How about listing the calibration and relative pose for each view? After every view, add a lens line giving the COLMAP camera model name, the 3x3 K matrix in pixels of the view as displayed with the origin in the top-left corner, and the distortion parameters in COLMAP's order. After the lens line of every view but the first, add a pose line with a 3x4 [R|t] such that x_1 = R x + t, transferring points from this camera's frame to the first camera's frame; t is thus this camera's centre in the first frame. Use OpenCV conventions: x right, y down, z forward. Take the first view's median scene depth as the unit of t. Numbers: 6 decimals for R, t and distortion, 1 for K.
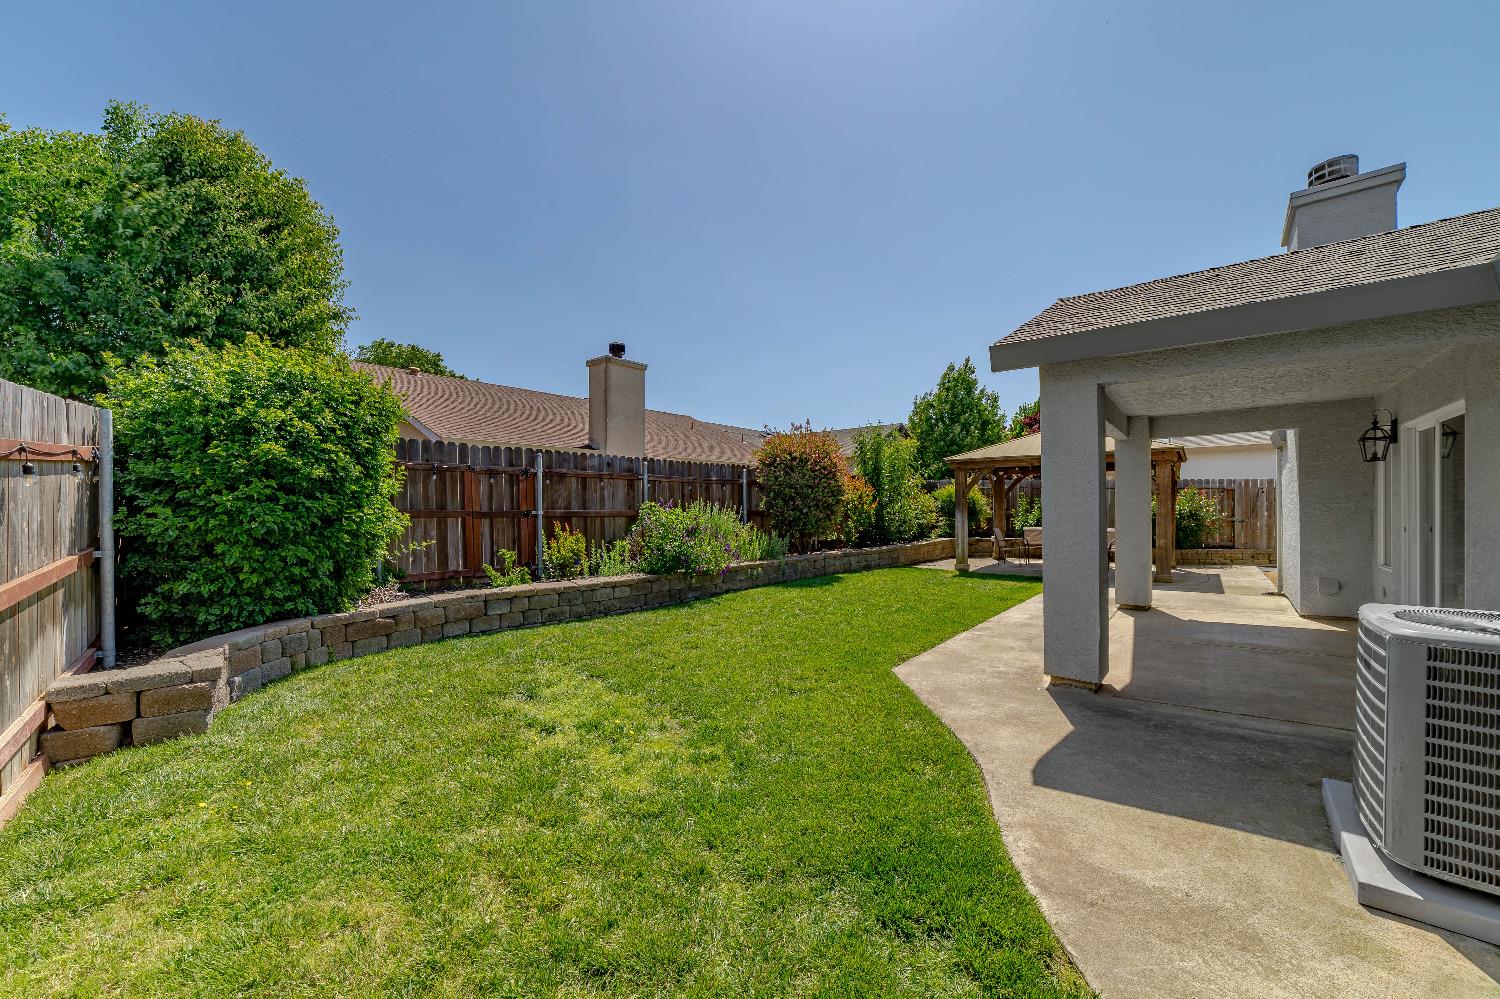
lens RADIAL K [[582.5, 0, 742.9], [0, 582.5, 514.8], [0, 0, 1]] dist [-0.024361, 0.010215]
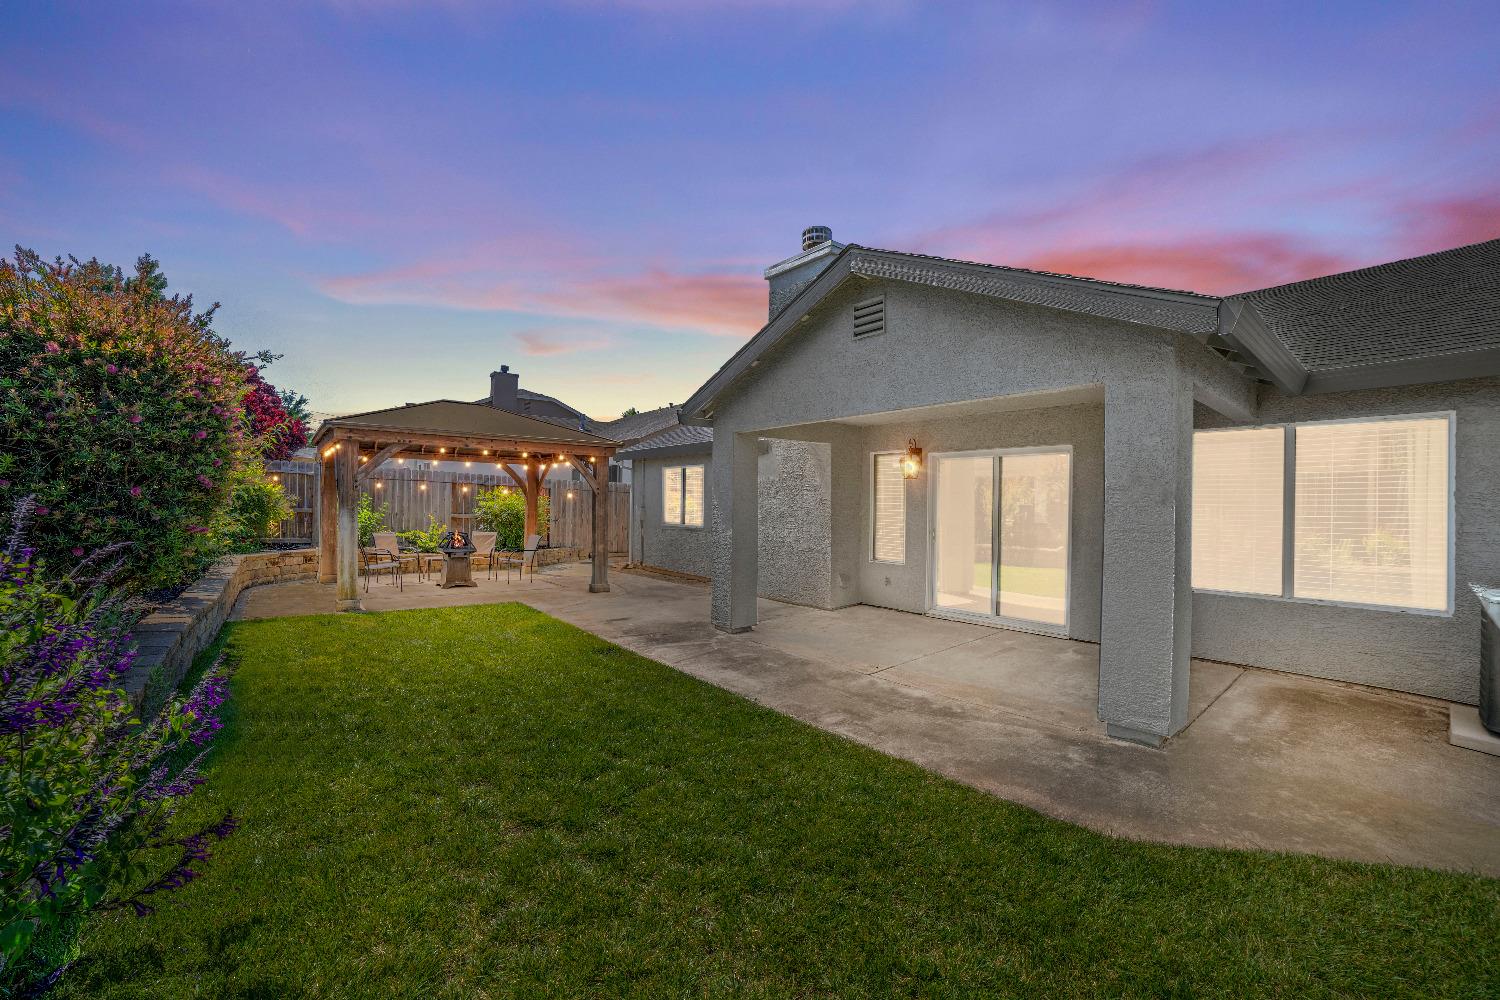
lens RADIAL K [[605.3, 0, 746.0], [0, 605.3, 502.7], [0, 0, 1]] dist [-0.107707, 0.036102]
pose [[0.204913, 0.011388, 0.978714, -0.205362], [-0.004948, 0.999932, -0.010598, -0.018394], [-0.978768, -0.002671, 0.204956, 0.816558]]
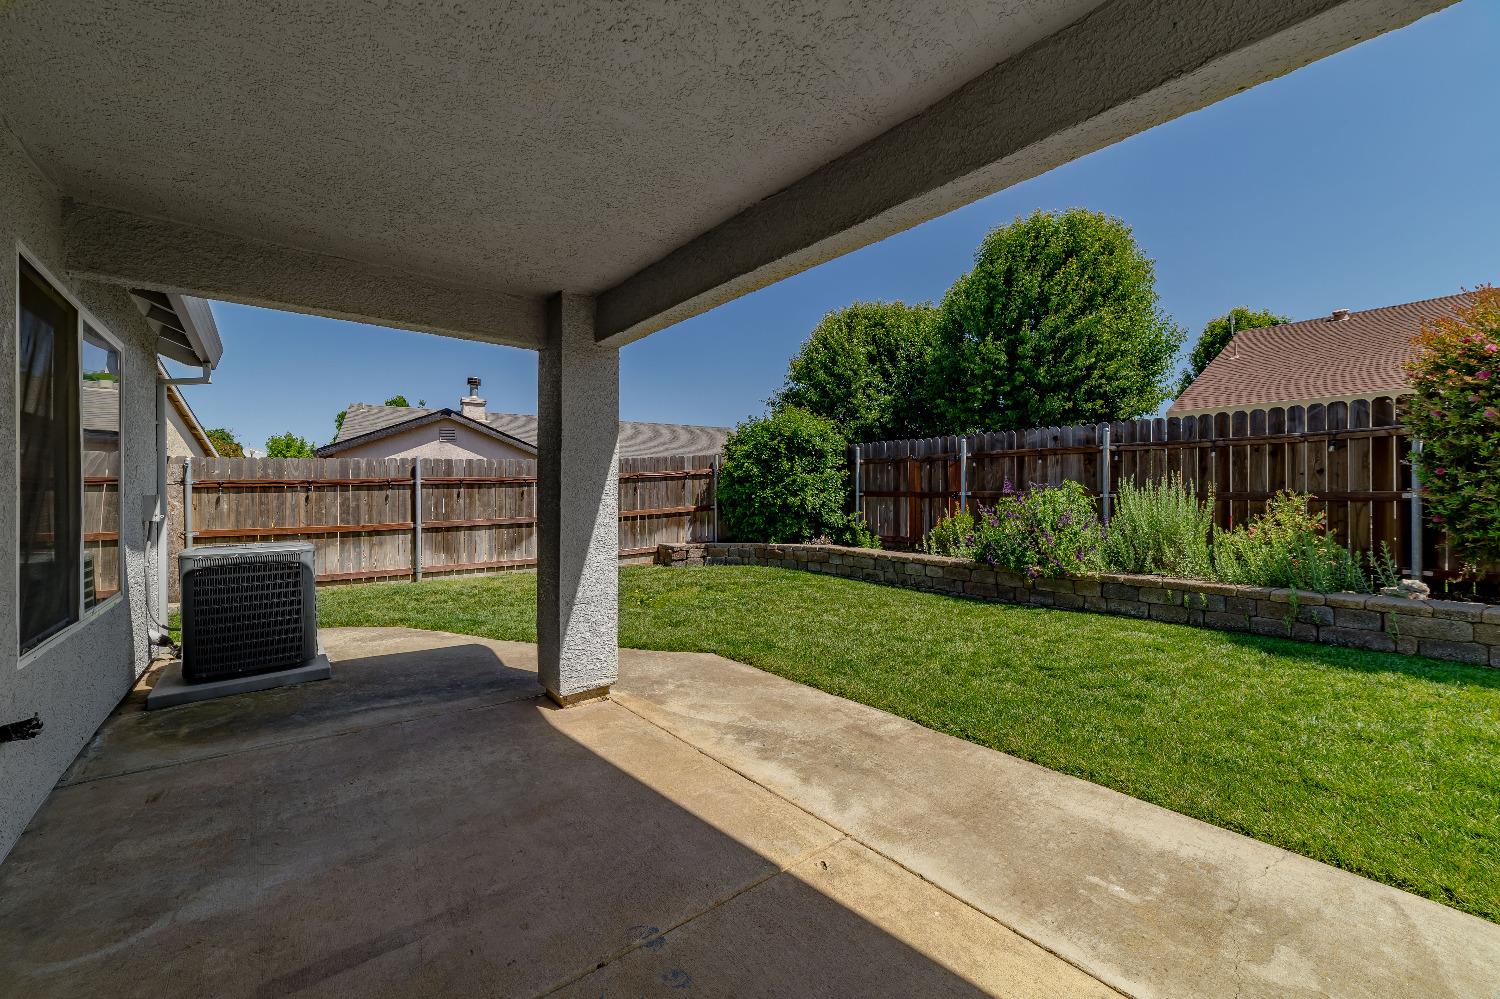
lens RADIAL K [[574.4, 0, 745.3], [0, 574.4, 497.7], [0, 0, 1]] dist [-0.024272, 0.009569]
pose [[-0.186163, 0.009309, -0.982475, 0.794125], [-0.007387, 0.999914, 0.010874, -0.004787], [0.982491, 0.009282, -0.186078, 0.820098]]
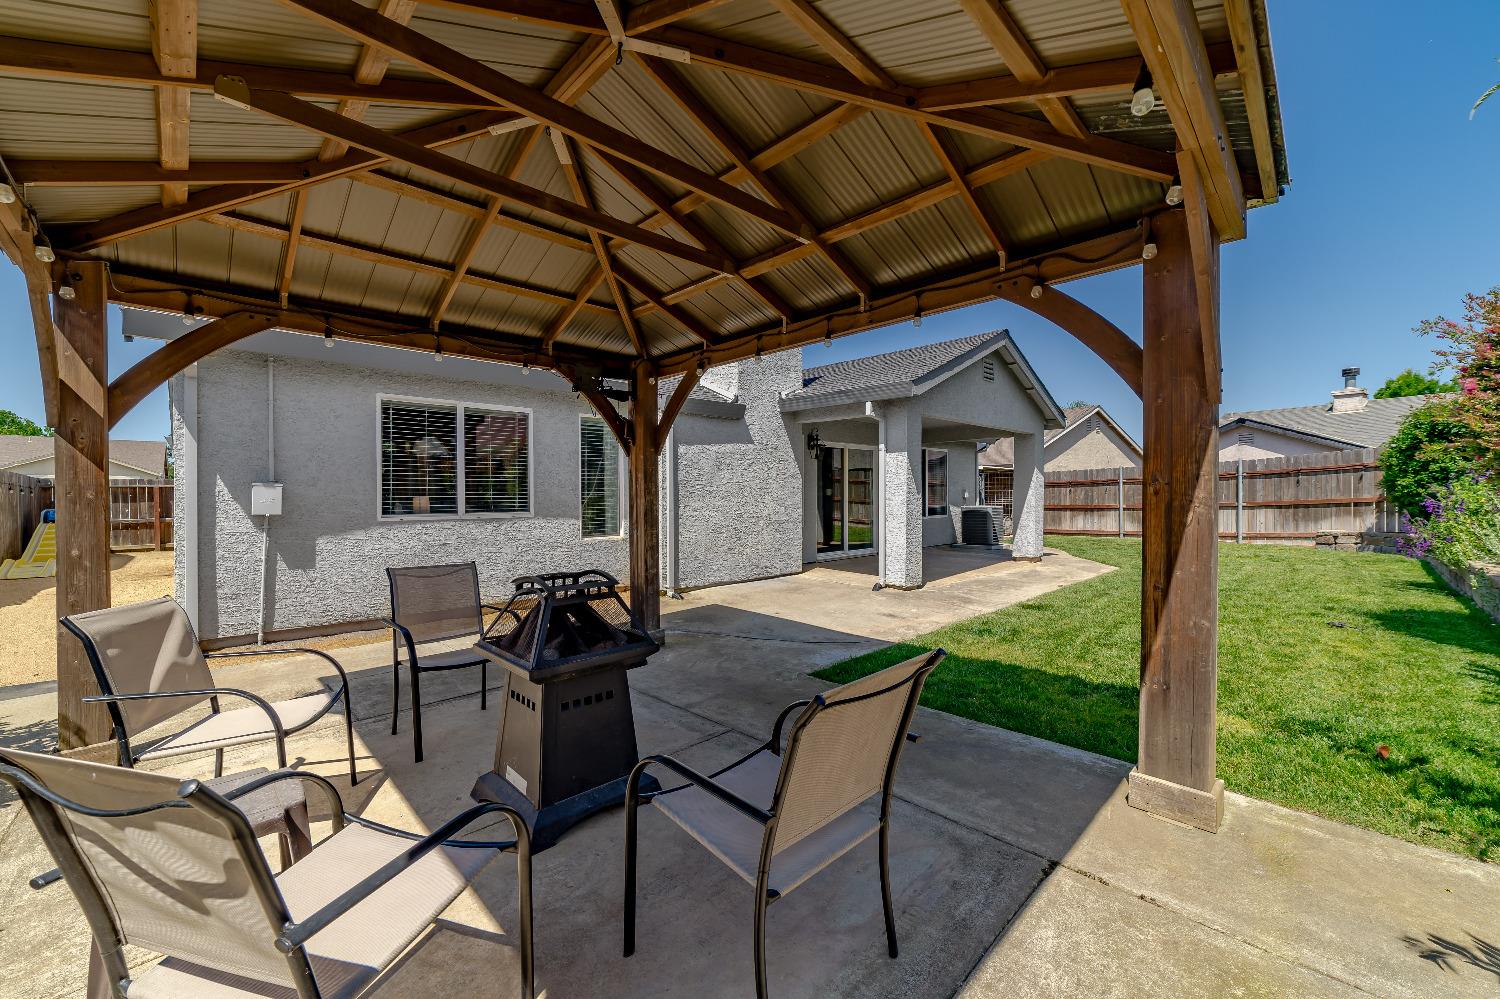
lens RADIAL K [[589.1, 0, 750.0], [0, 589.1, 499.5], [0, 0, 1]] dist [-0.014559, 0.003018]
pose [[-0.993113, 0.011088, 0.116631, 0.827860], [0.013233, 0.999757, 0.017632, -0.006927], [-0.116407, 0.019054, -0.993019, 2.040910]]
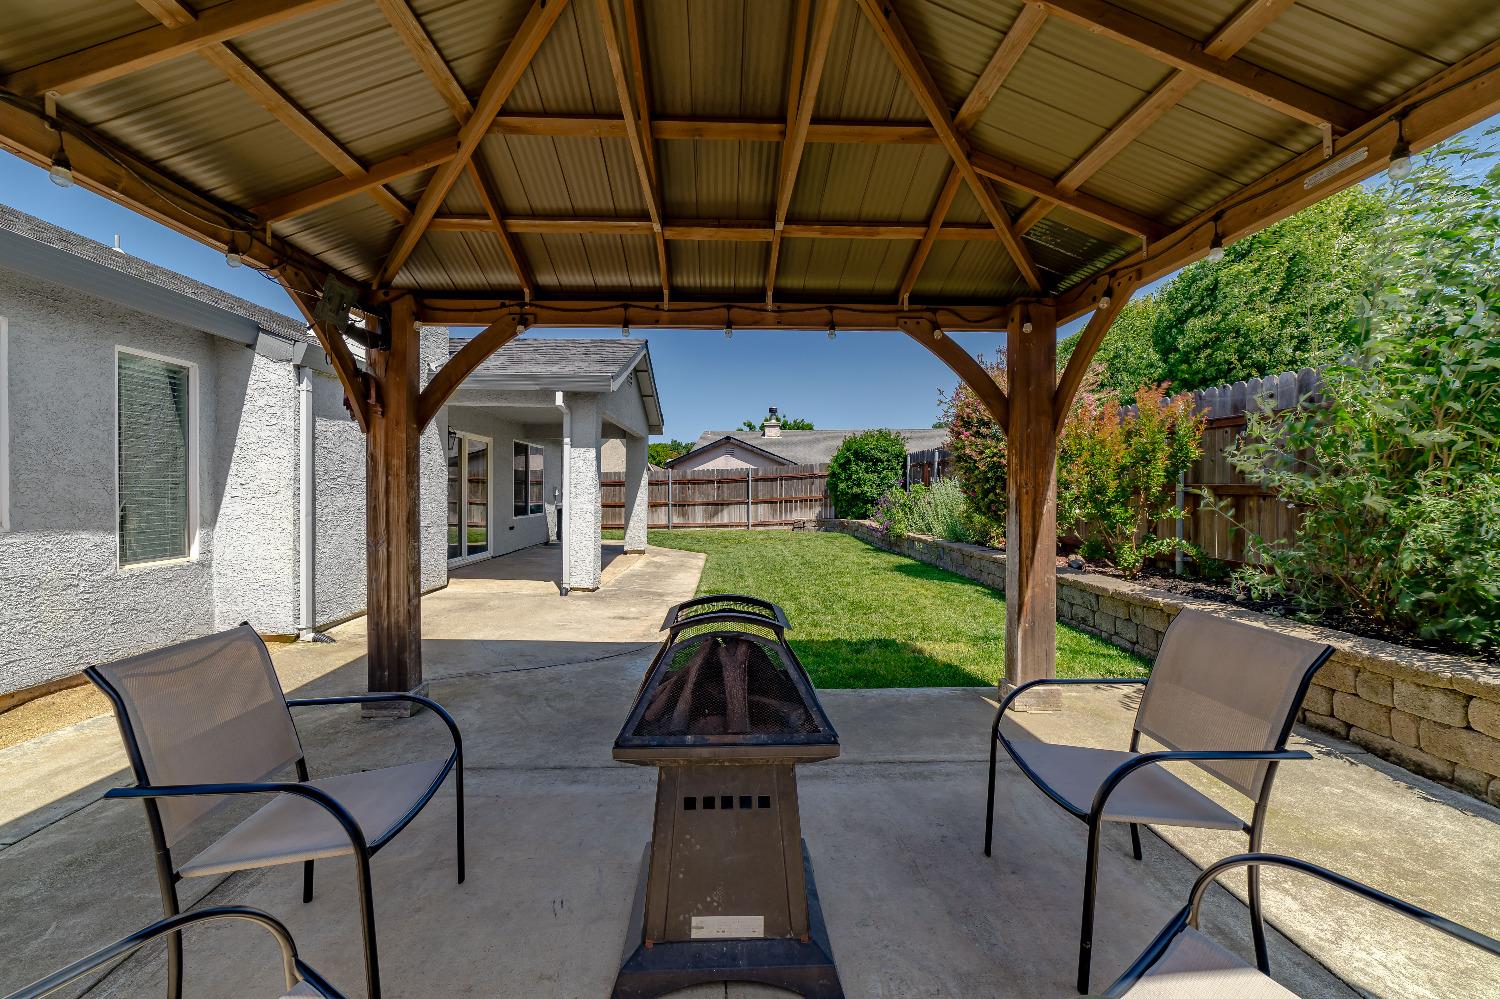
lens RADIAL K [[580.6, 0, 745.5], [0, 580.6, 496.5], [0, 0, 1]] dist [-0.024877, 0.009122]
pose [[-0.755335, 0.011083, -0.655246, 1.107169], [-0.003204, 0.999783, 0.020603, -0.007799], [0.655331, 0.017662, -0.755135, 1.904372]]
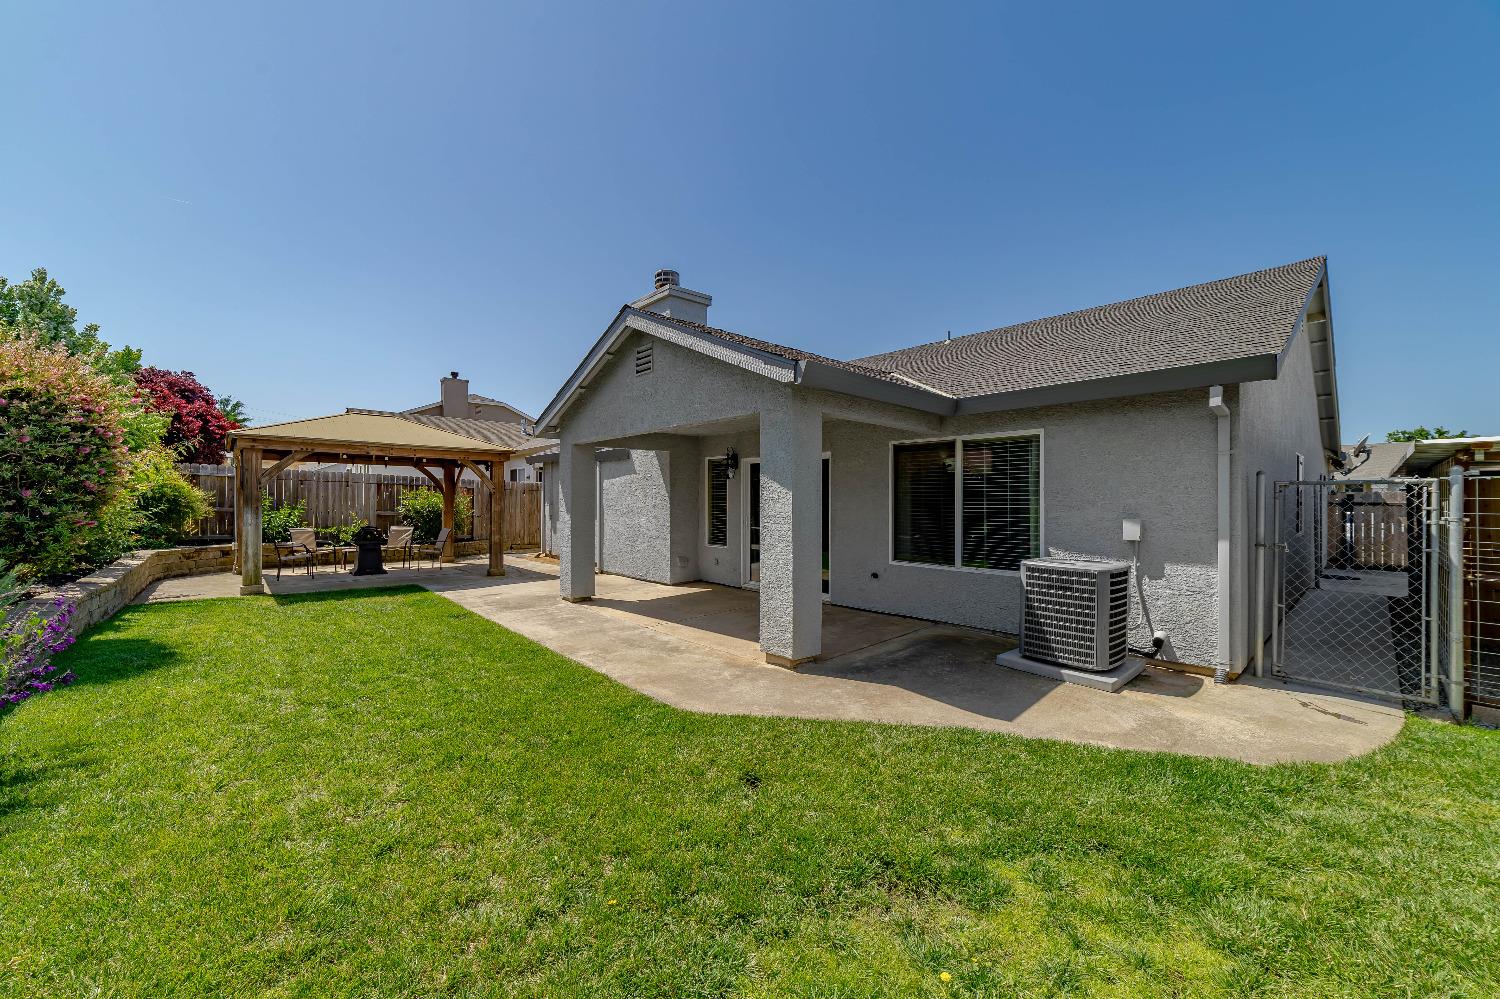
lens RADIAL K [[574.4, 0, 745.3], [0, 574.4, 497.7], [0, 0, 1]] dist [-0.024272, 0.009569]
pose [[0.153795, 0.014011, 0.988003, -0.347059], [0.002894, 0.999889, -0.014630, -0.014205], [-0.988099, 0.005110, 0.153737, 0.534356]]
